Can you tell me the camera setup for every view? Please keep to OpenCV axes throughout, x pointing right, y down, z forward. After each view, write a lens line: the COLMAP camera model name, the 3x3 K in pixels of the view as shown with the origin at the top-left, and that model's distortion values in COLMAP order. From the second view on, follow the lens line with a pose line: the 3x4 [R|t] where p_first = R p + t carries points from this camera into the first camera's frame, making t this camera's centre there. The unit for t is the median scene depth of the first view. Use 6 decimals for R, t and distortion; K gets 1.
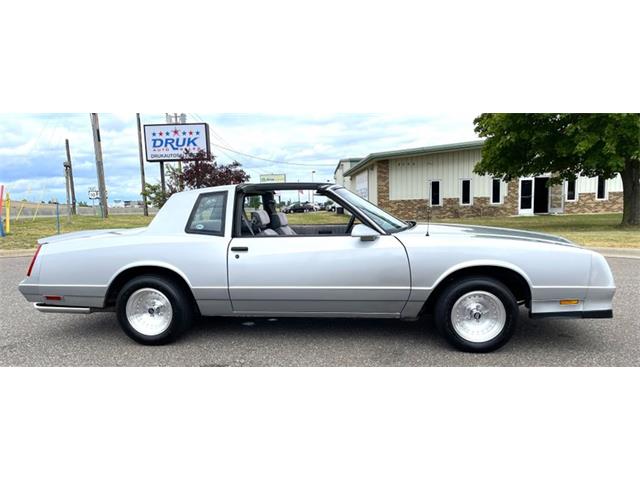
lens RADIAL K [[480.4, 0, 317.9], [0, 480.4, 256.3], [0, 0, 1]] dist [0.095969, -0.141346]
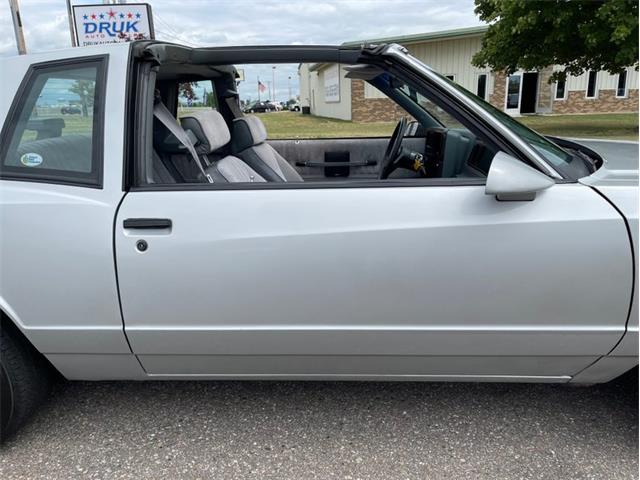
lens RADIAL K [[485.6, 0, 320.8], [0, 485.6, 232.8], [0, 0, 1]] dist [0.088756, -0.126271]
pose [[0.996531, -0.019703, 0.080858, -0.008886], [0.007344, 0.988600, 0.150385, -0.008569], [-0.082899, -0.149269, 0.985315, 0.086979]]
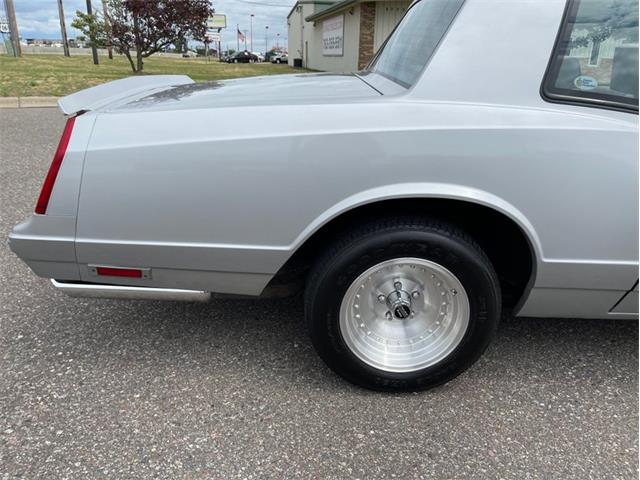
lens RADIAL K [[485.6, 0, 320.8], [0, 485.6, 232.8], [0, 0, 1]] dist [0.088756, -0.126271]
pose [[0.989780, 0.005429, 0.142502, -0.066056], [-0.038705, 0.971992, 0.231803, -0.004598], [-0.137252, -0.234950, 0.962268, 0.094732]]
